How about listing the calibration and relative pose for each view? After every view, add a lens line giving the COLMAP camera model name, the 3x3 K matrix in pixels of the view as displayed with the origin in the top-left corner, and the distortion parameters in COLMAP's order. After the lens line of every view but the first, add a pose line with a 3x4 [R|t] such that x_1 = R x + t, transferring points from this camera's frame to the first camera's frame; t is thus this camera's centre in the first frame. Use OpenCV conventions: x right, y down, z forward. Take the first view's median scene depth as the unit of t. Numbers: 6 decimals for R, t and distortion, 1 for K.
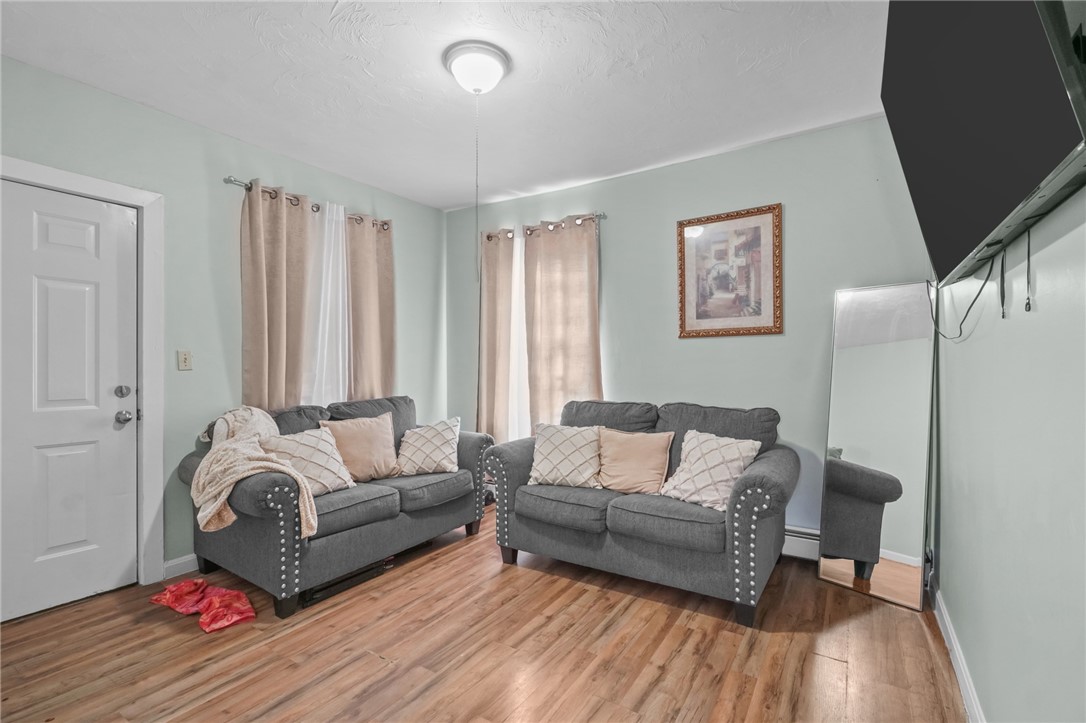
lens RADIAL K [[486.0, 0, 540.9], [0, 486.0, 369.3], [0, 0, 1]] dist [0.011138, -0.000419]
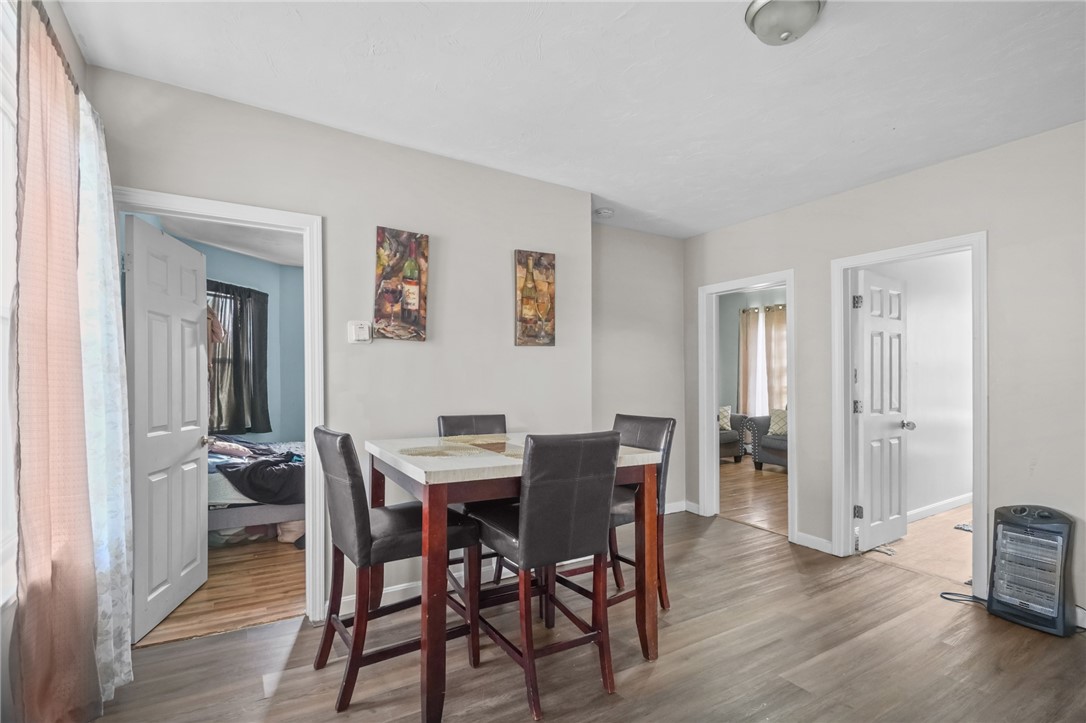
lens RADIAL K [[486.0, 0, 546.8], [0, 486.0, 386.8], [0, 0, 1]] dist [0.011138, -0.000419]
pose [[0.900697, -0.001299, -0.434447, 0.029469], [0.006101, 0.999935, 0.009658, -0.006442], [0.434406, -0.011349, 0.900646, -1.313756]]
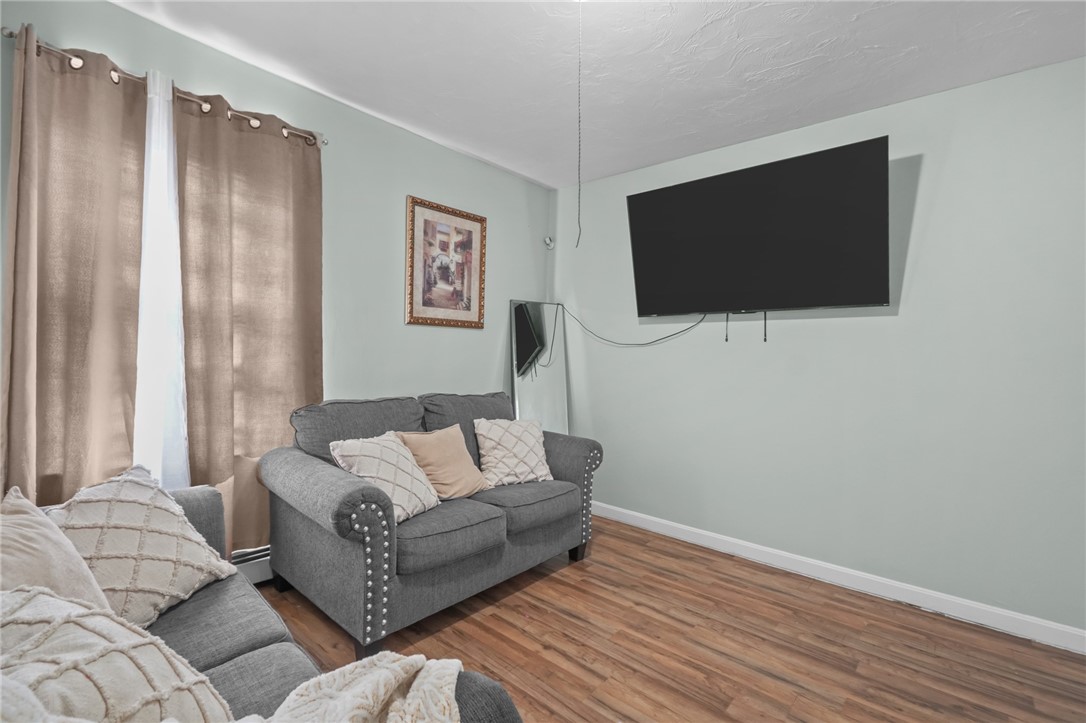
lens RADIAL K [[486.0, 0, 544.1], [0, 486.0, 359.5], [0, 0, 1]] dist [0.011138, -0.000419]
pose [[0.155884, -0.000941, 0.987775, -0.617023], [-0.018566, 0.999820, 0.003883, -0.005852], [-0.987601, -0.018944, 0.155839, 0.642574]]
